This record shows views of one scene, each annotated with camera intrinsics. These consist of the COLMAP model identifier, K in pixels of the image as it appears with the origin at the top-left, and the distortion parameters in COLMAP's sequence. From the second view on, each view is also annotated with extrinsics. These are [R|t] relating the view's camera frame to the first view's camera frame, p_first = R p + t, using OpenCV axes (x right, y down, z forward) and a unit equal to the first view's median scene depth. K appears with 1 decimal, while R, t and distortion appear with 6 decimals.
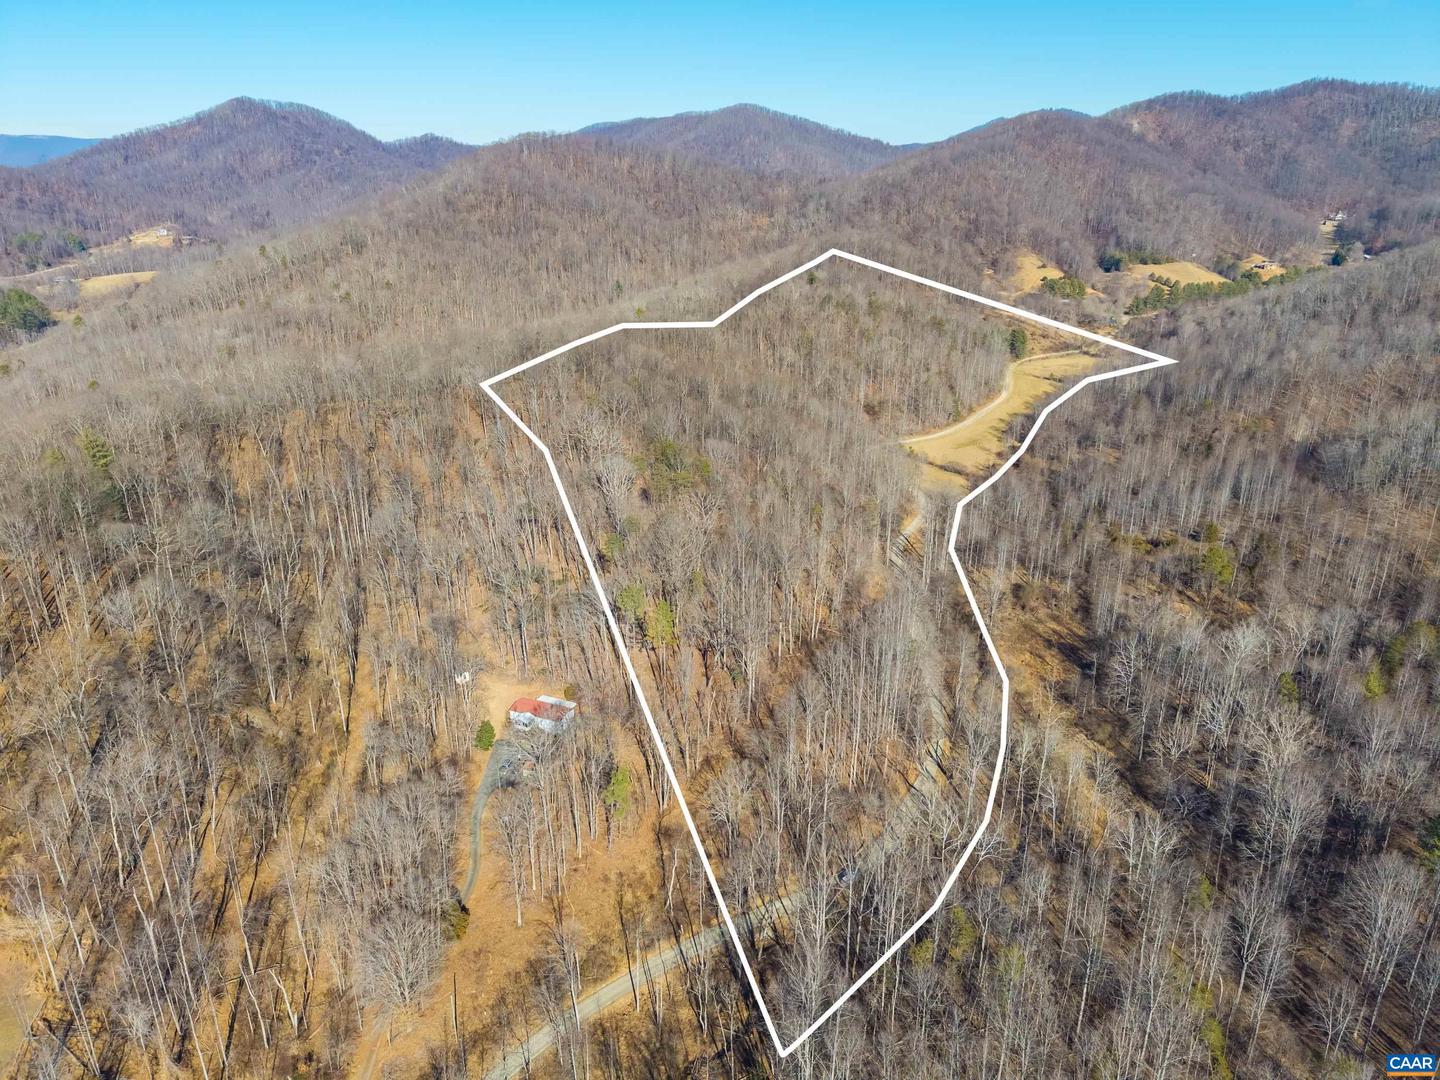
lens RADIAL K [[967.4, 0, 722.2], [0, 967.4, 537.9], [0, 0, 1]] dist [0.021782, -0.019737]
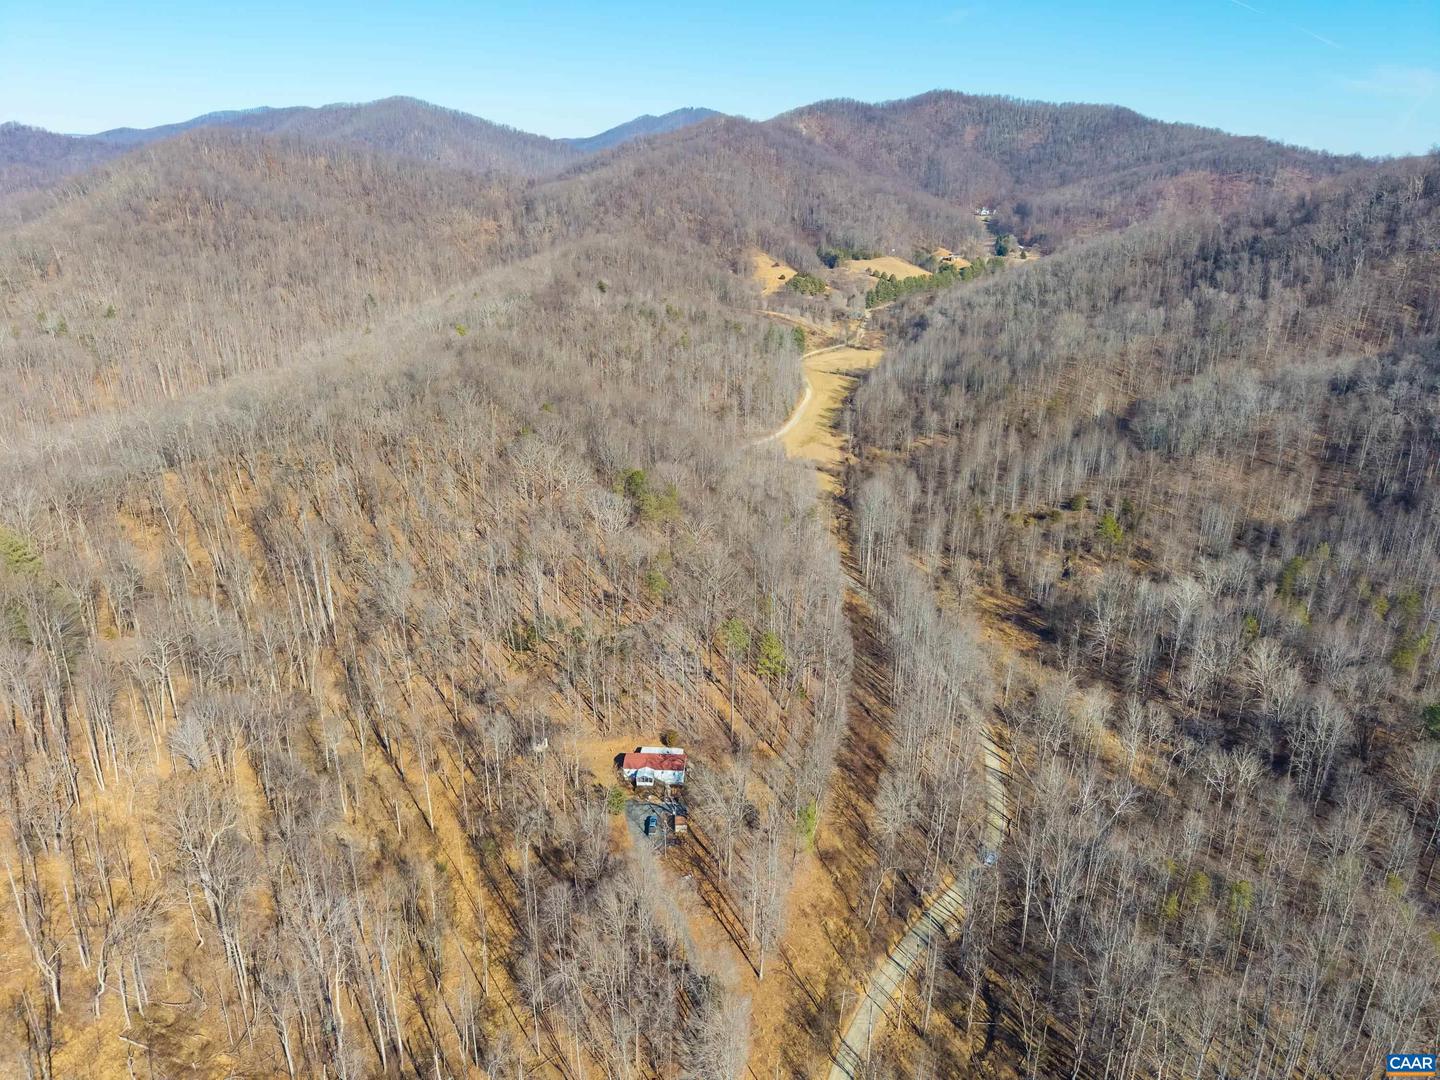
lens RADIAL K [[967.4, 0, 724.0], [0, 967.4, 540.0], [0, 0, 1]] dist [0.021782, -0.019737]
pose [[0.940420, -0.120172, 0.318069, -0.090976], [0.117750, 0.992679, 0.026907, -0.013982], [-0.318974, 0.012149, 0.947686, 0.011780]]
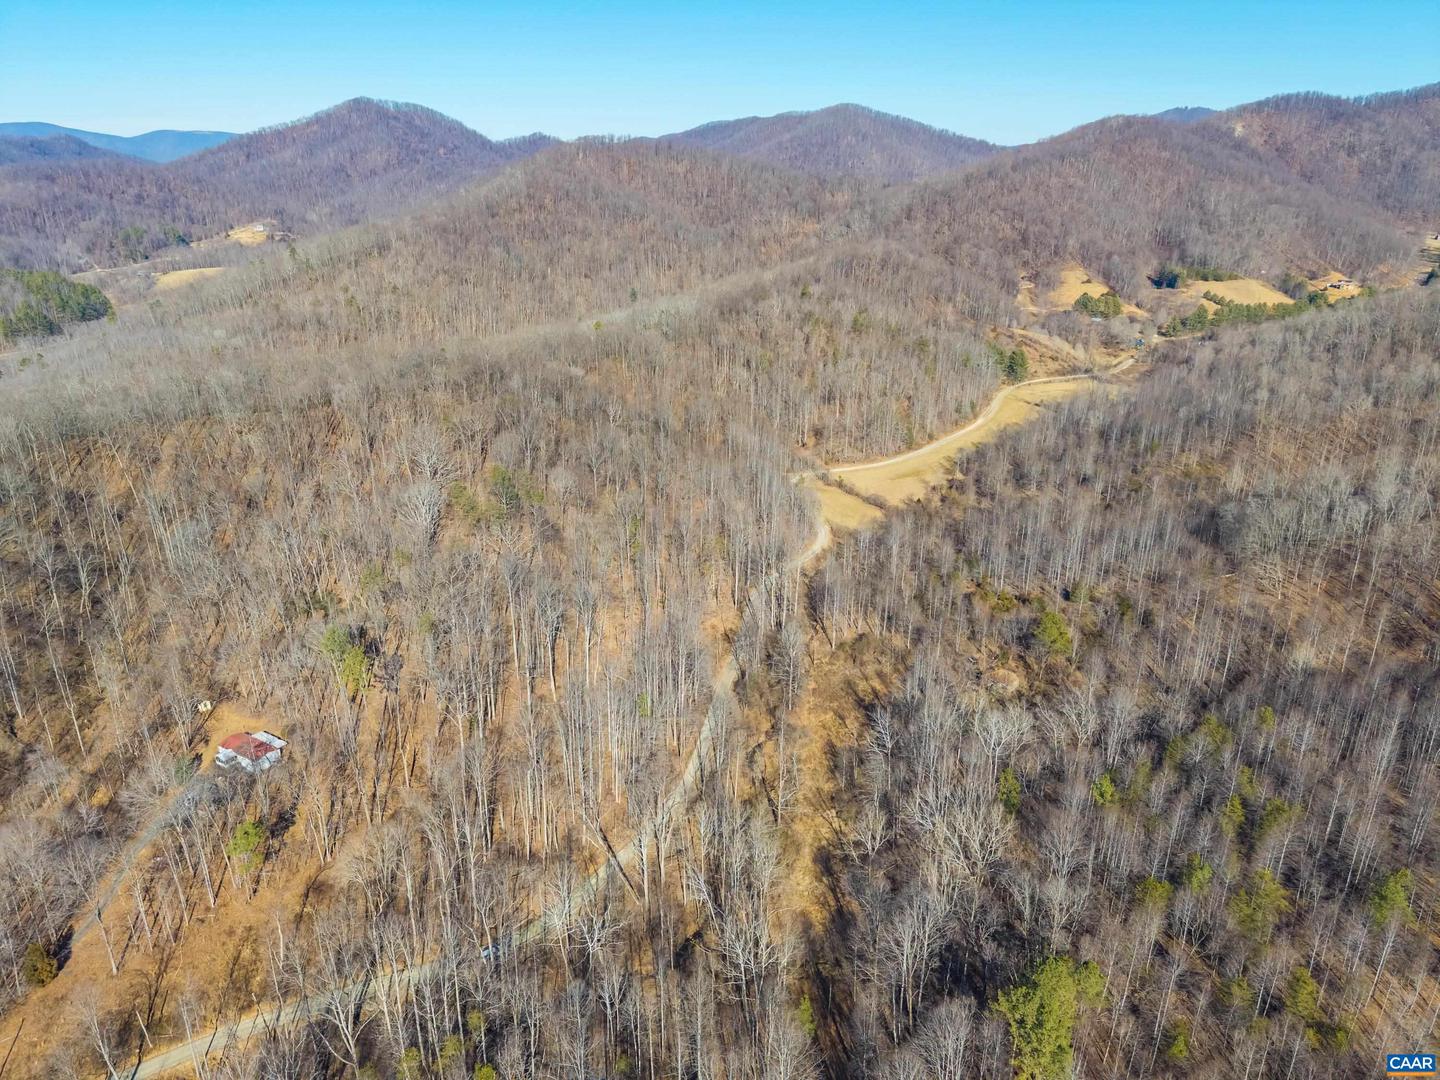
lens RADIAL K [[967.4, 0, 724.3], [0, 967.4, 538.9], [0, 0, 1]] dist [0.021782, -0.019737]
pose [[0.992348, 0.050833, -0.112522, 0.089928], [-0.050434, 0.998707, 0.006396, -0.015024], [0.112701, -0.000672, 0.993629, 0.014726]]
